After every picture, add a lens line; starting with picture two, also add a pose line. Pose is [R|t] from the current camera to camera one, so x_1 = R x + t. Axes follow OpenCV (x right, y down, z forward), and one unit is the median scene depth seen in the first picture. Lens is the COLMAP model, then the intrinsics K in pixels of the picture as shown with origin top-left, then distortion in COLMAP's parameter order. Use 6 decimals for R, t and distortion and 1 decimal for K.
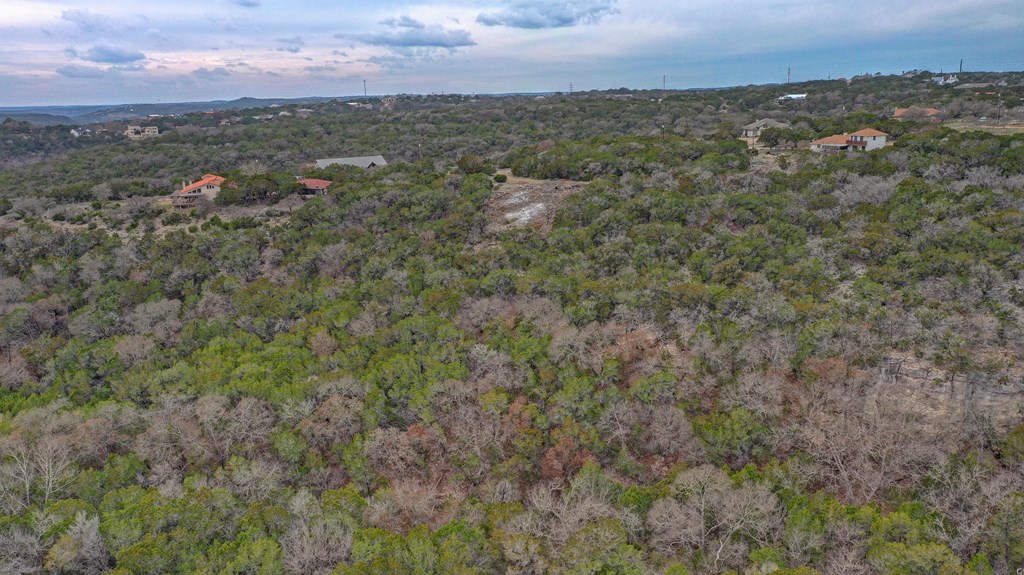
lens RADIAL K [[798.3, 0, 512.4], [0, 798.3, 290.2], [0, 0, 1]] dist [-0.002544, 0.001285]
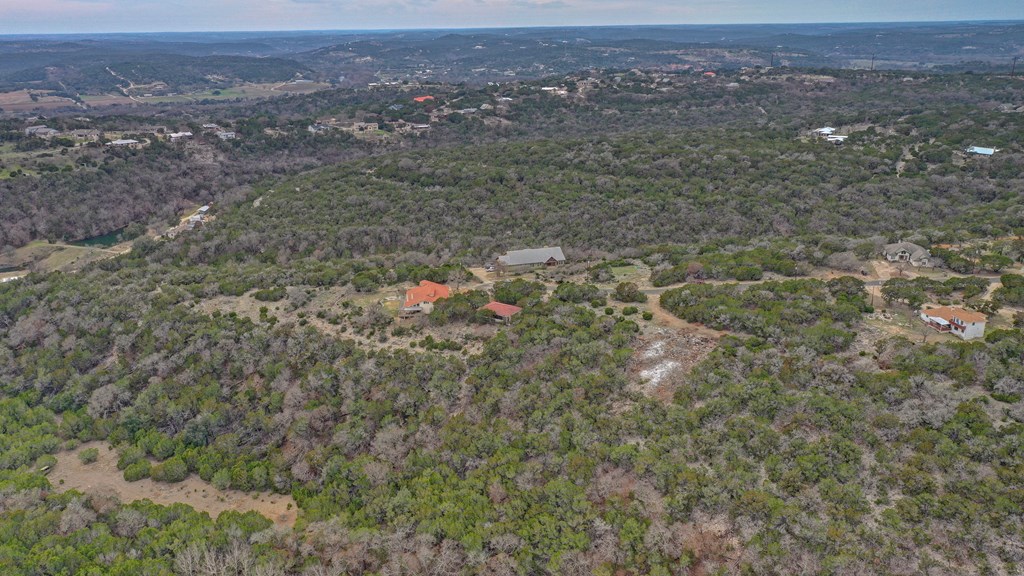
lens RADIAL K [[798.3, 0, 513.6], [0, 798.3, 289.1], [0, 0, 1]] dist [-0.002544, 0.001285]
pose [[0.970978, 0.087827, -0.222461, 0.086250], [-0.068918, 0.993427, 0.091395, -0.437105], [0.229026, -0.073411, 0.970648, -0.391699]]
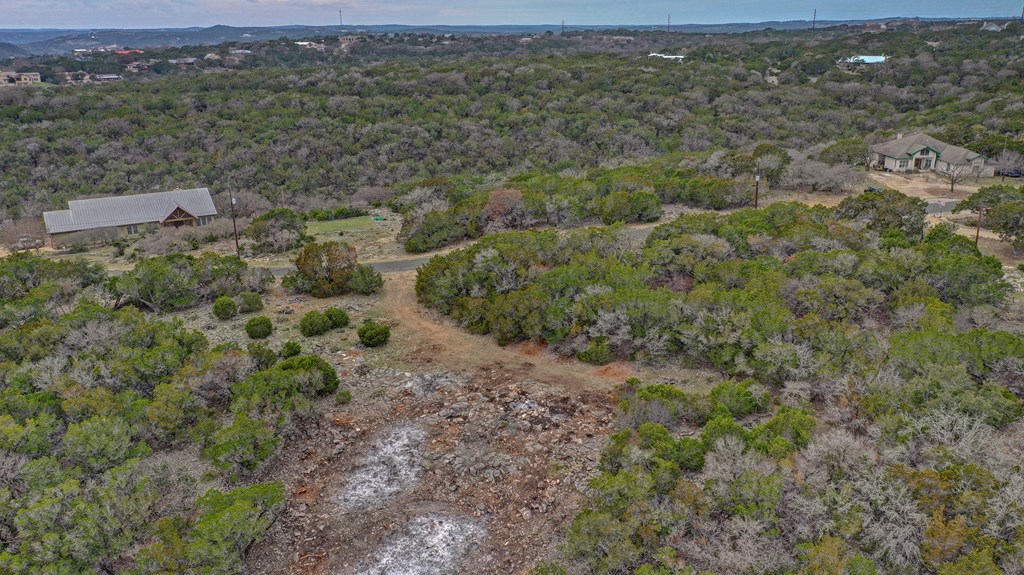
lens RADIAL K [[798.3, 0, 511.9], [0, 798.3, 288.8], [0, 0, 1]] dist [-0.002544, 0.001285]
pose [[0.999751, 0.015801, 0.015727, 0.073270], [-0.016974, 0.996852, 0.077443, -0.302842], [-0.014454, -0.077691, 0.996873, 0.938447]]
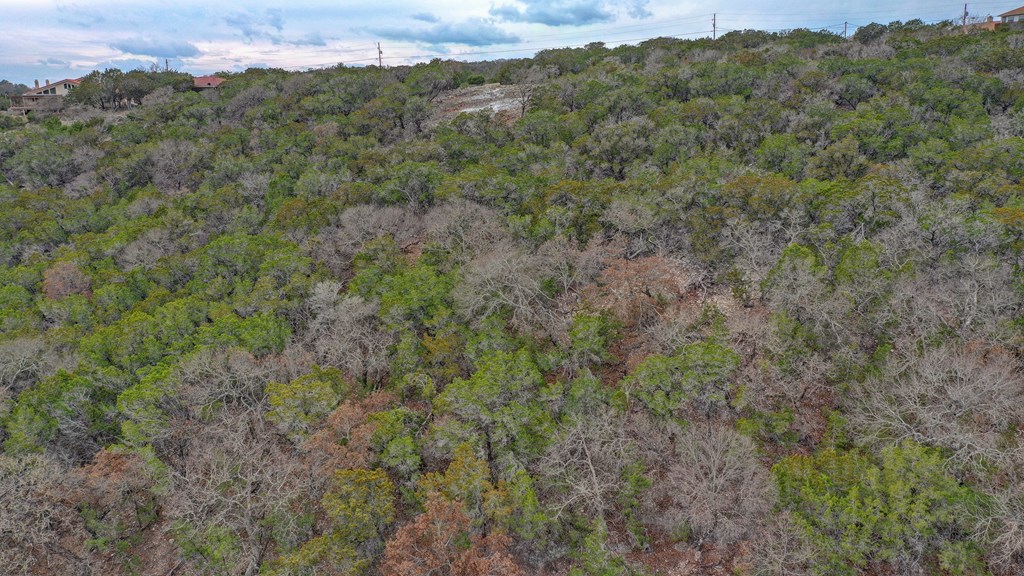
lens RADIAL K [[798.3, 0, 511.9], [0, 798.3, 286.5], [0, 0, 1]] dist [-0.002544, 0.001285]
pose [[0.998151, 0.027397, -0.054261, 0.091080], [-0.027646, 0.999610, -0.003833, 0.063731], [0.054134, 0.005326, 0.998519, 0.476617]]
